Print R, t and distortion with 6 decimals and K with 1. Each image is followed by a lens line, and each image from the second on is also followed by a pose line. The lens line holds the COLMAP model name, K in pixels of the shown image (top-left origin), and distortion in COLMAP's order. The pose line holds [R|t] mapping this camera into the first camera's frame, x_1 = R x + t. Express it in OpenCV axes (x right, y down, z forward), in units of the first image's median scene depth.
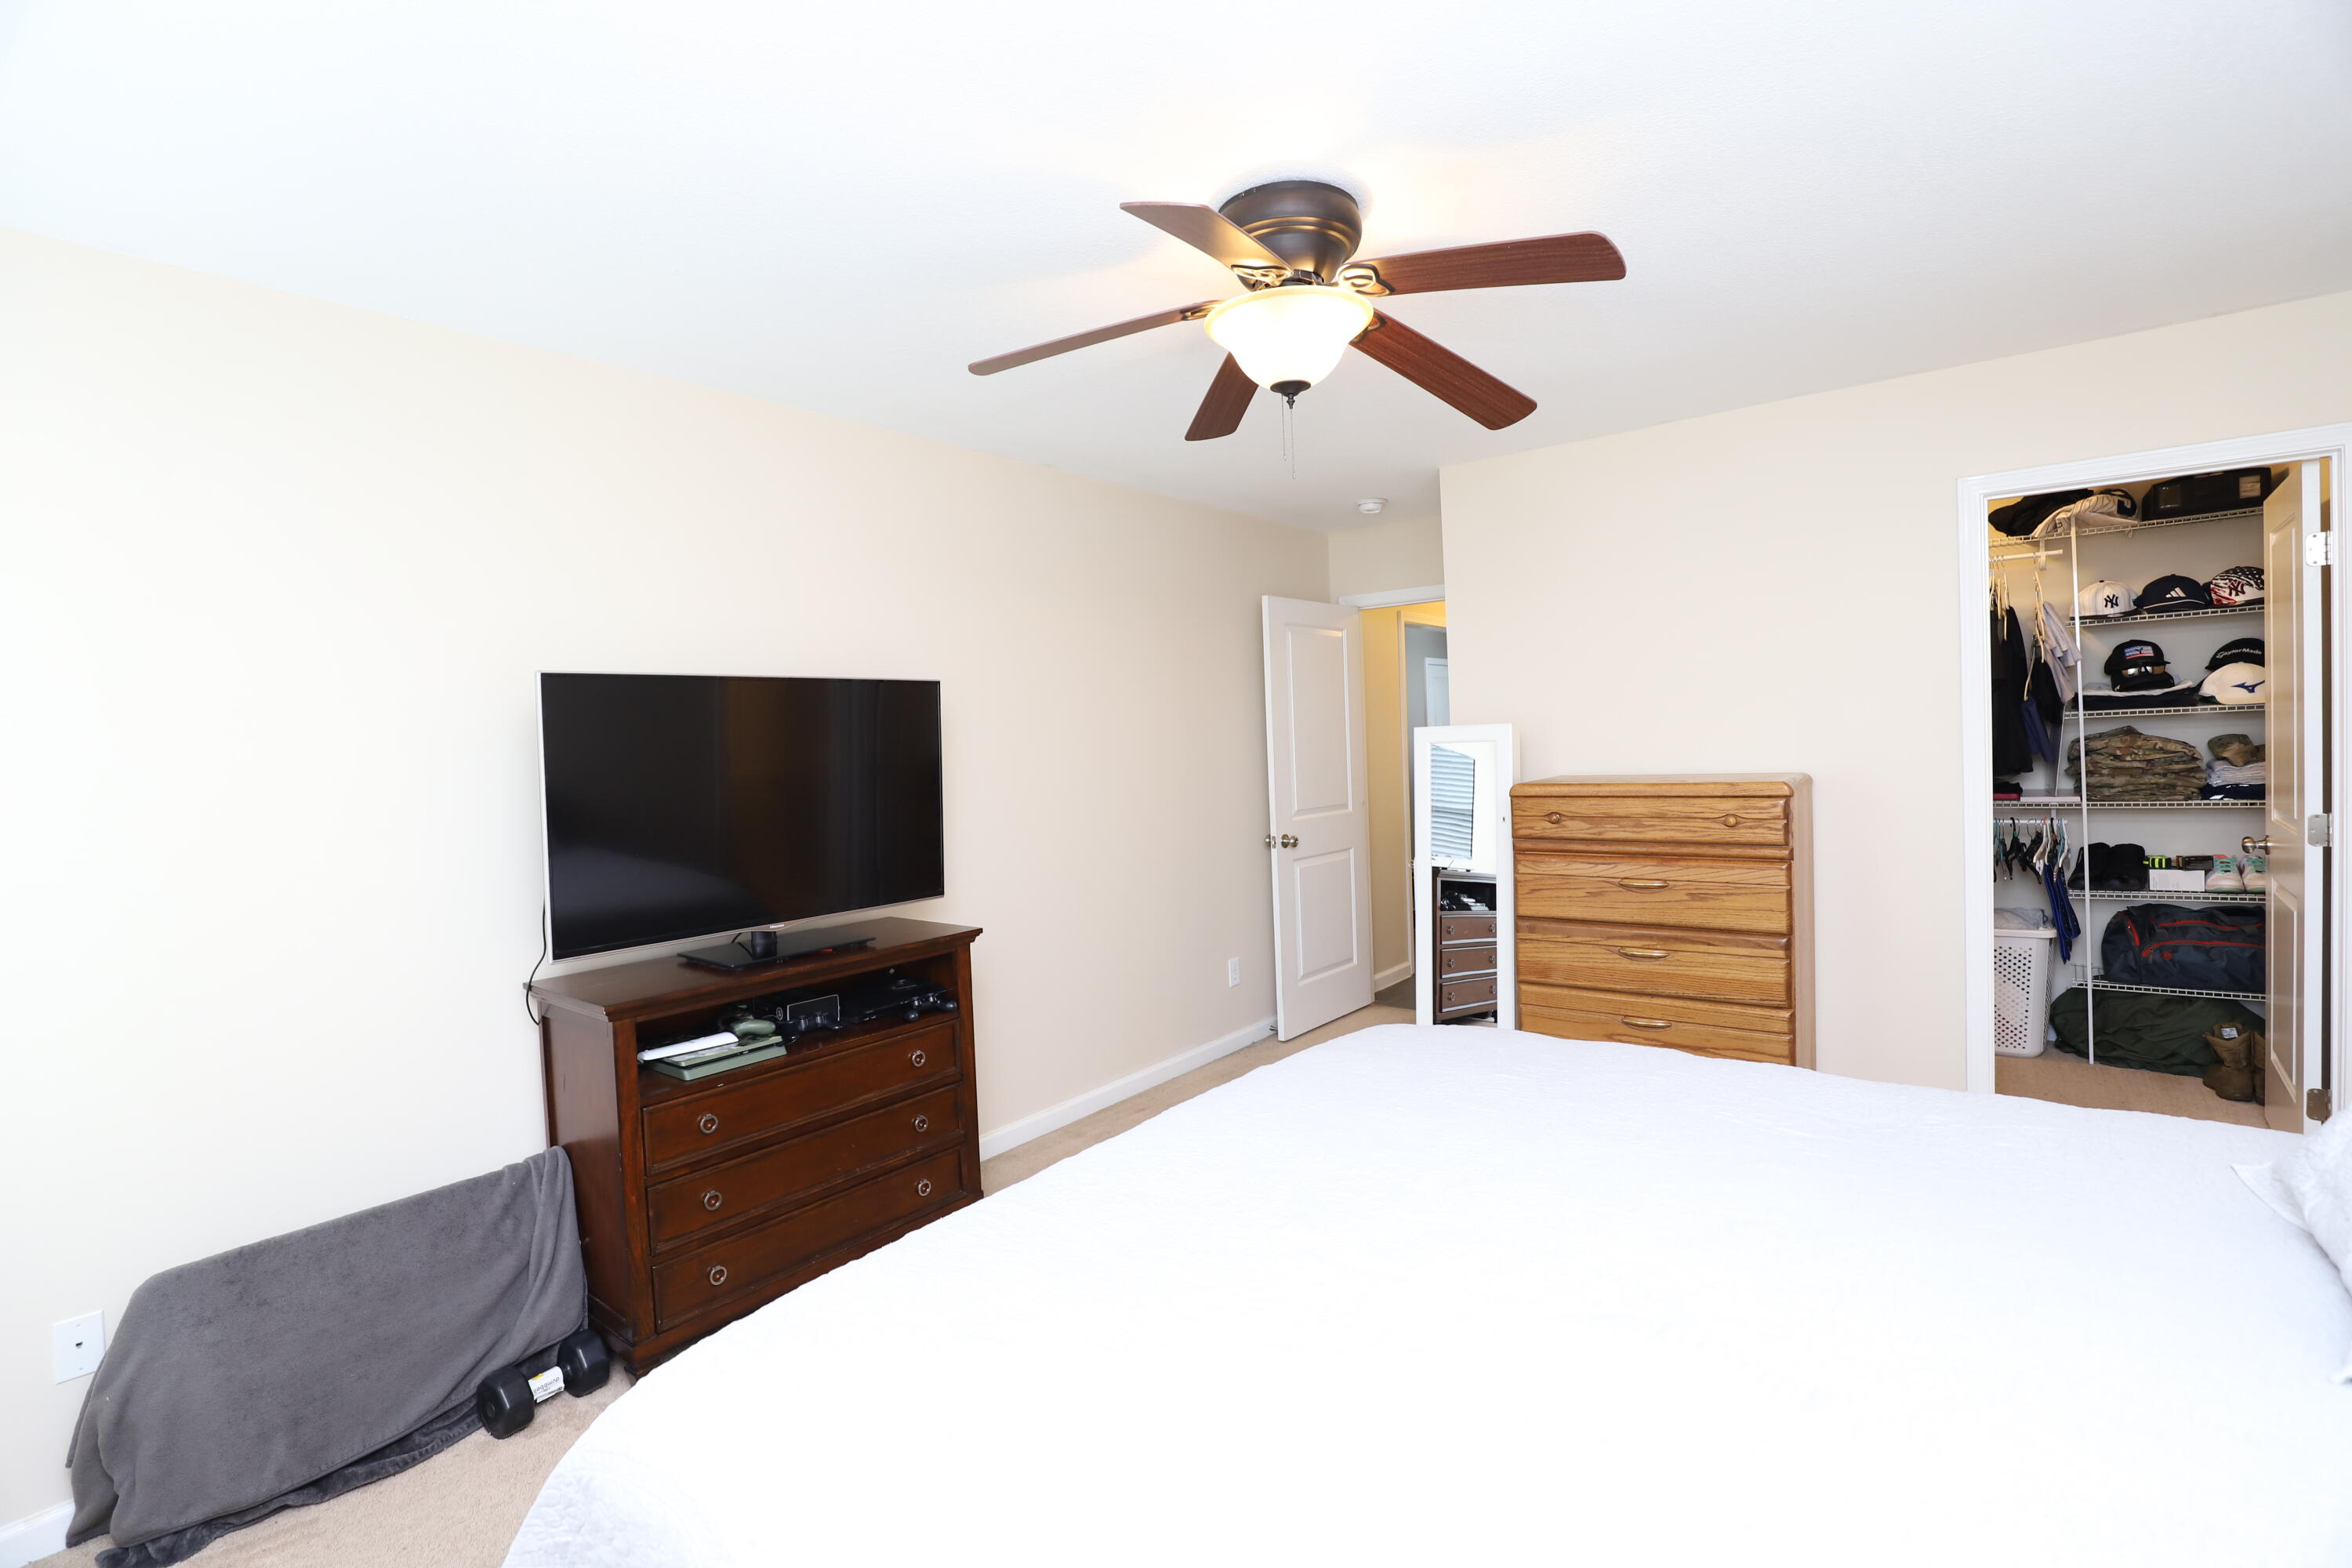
lens RADIAL K [[1079.9, 0, 1173.8], [0, 1079.9, 776.5], [0, 0, 1]] dist [-0.035971, 0.006472]
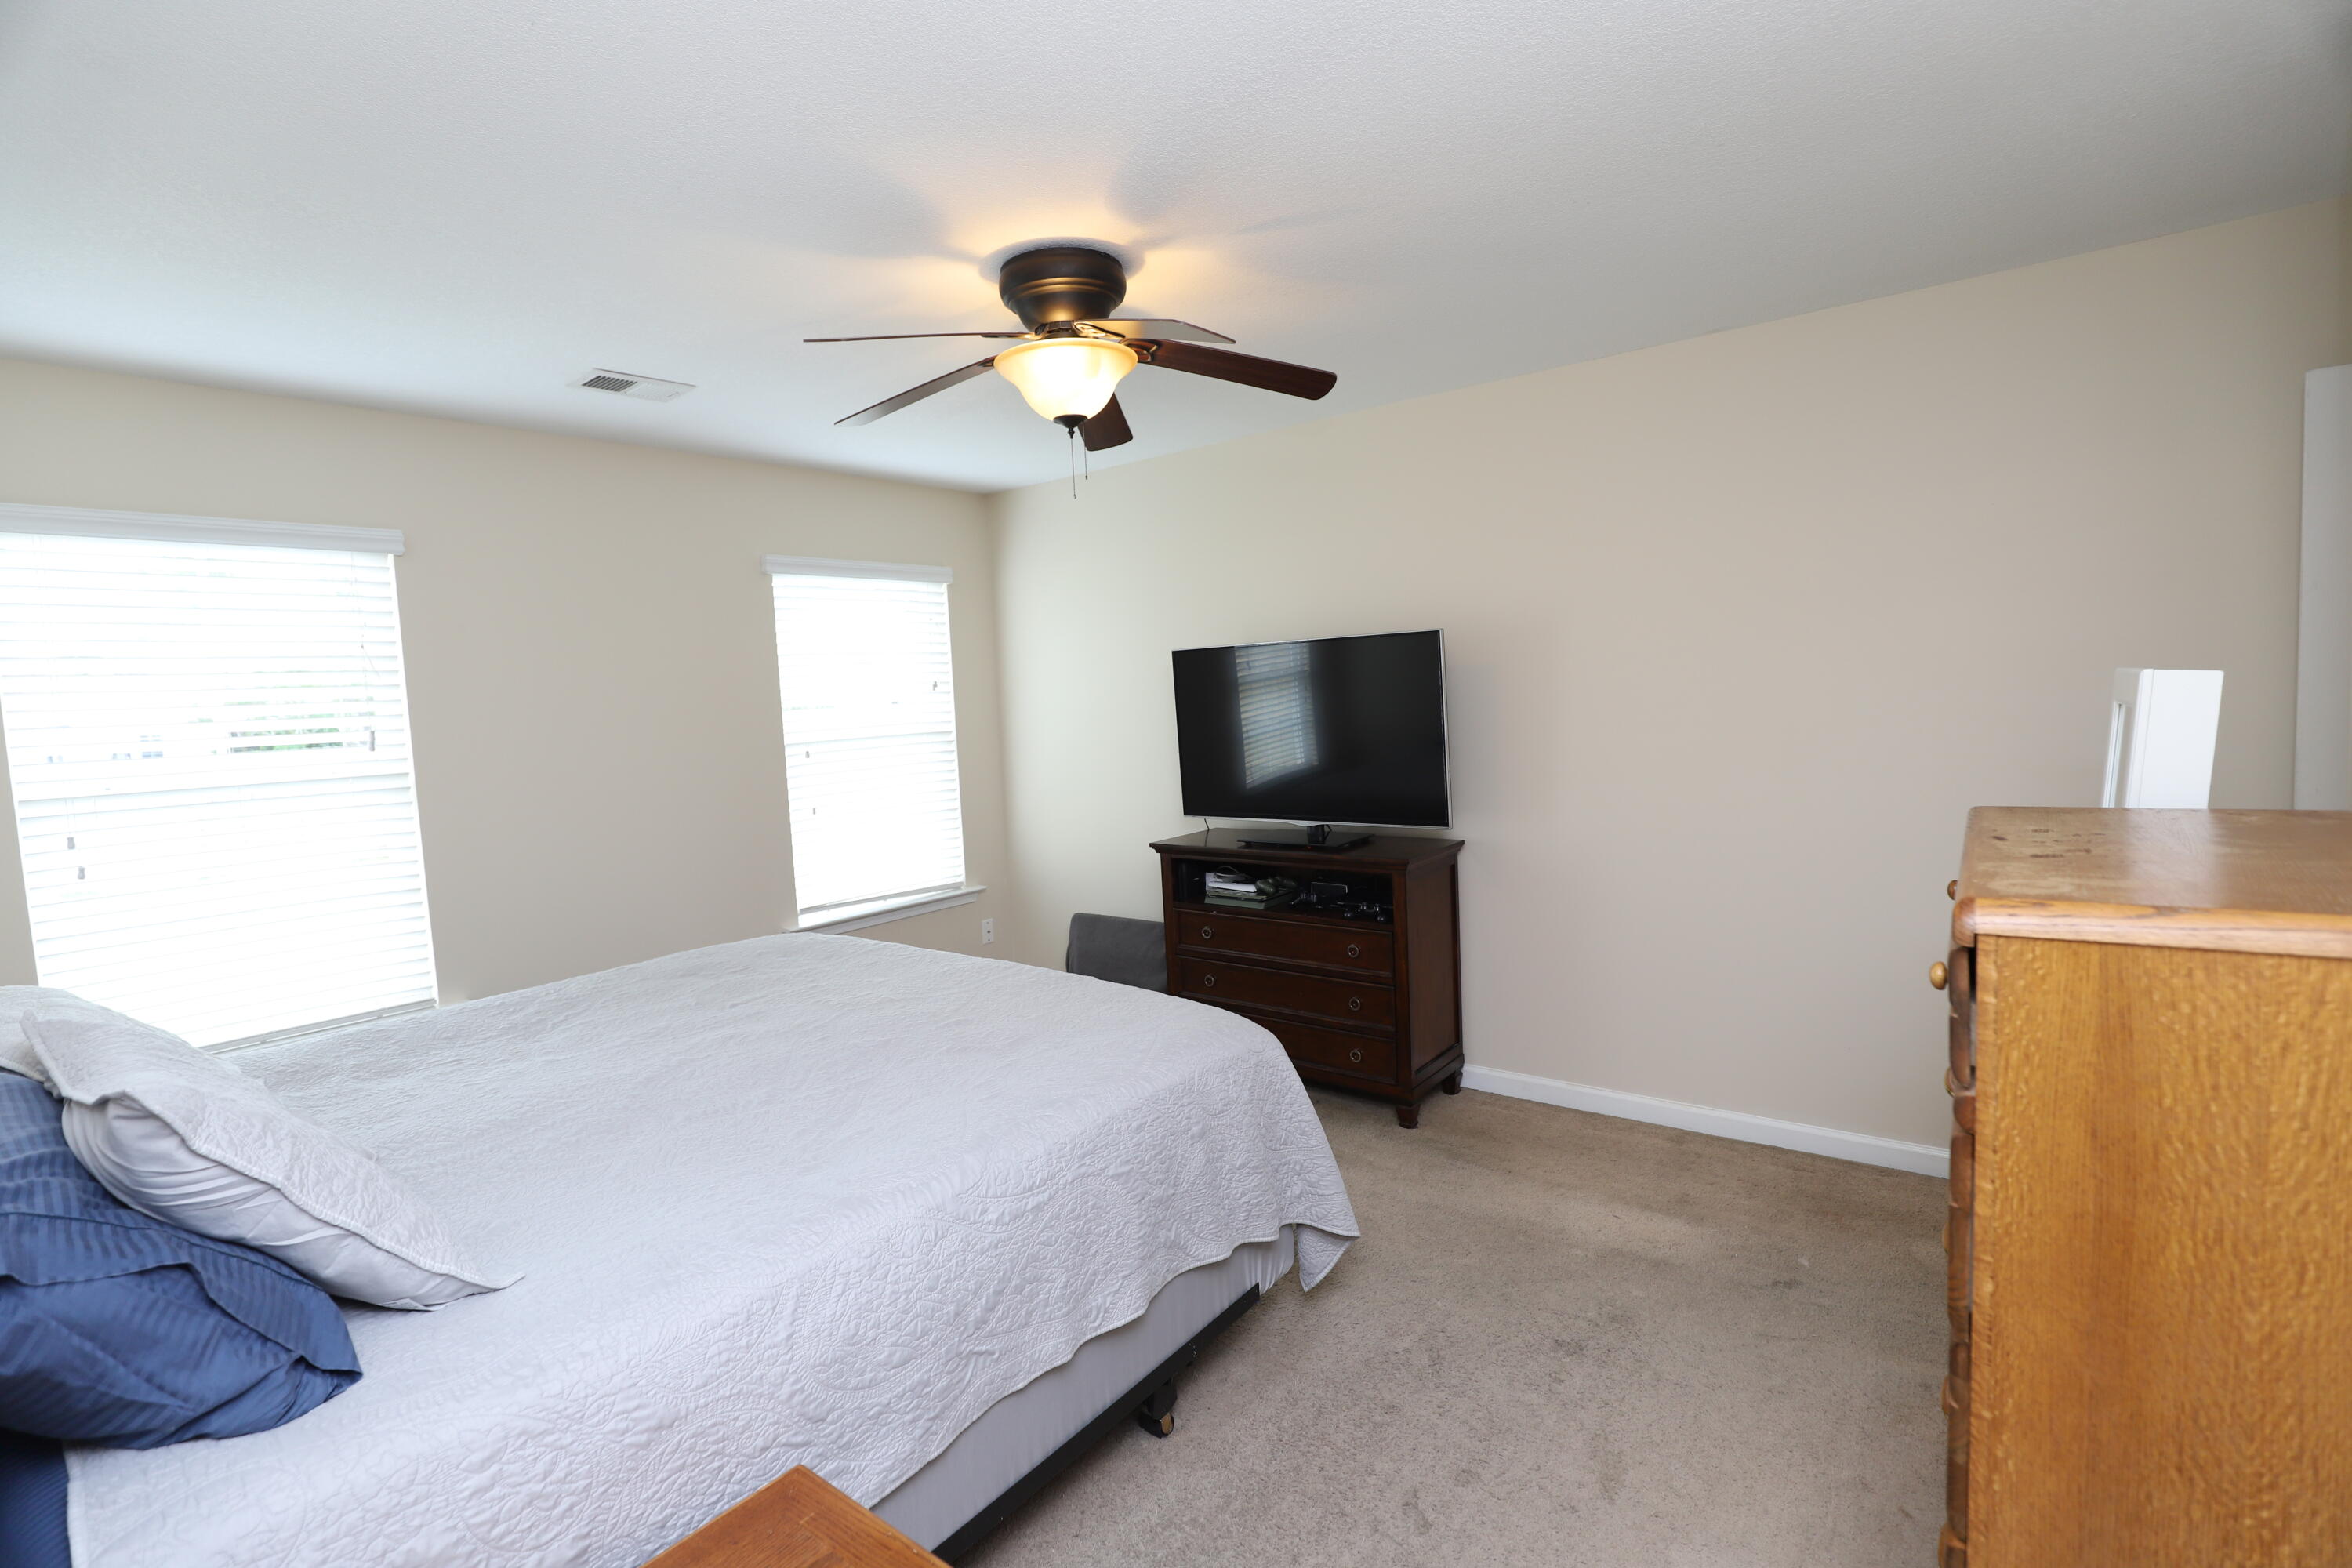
lens RADIAL K [[1079.9, 0, 1173.8], [0, 1079.9, 776.5], [0, 0, 1]] dist [-0.035971, 0.006472]
pose [[0.016121, 0.120019, -0.992641, 0.986177], [0.010361, 0.992696, 0.120194, -0.085170], [0.999816, -0.012222, 0.014760, 0.817508]]
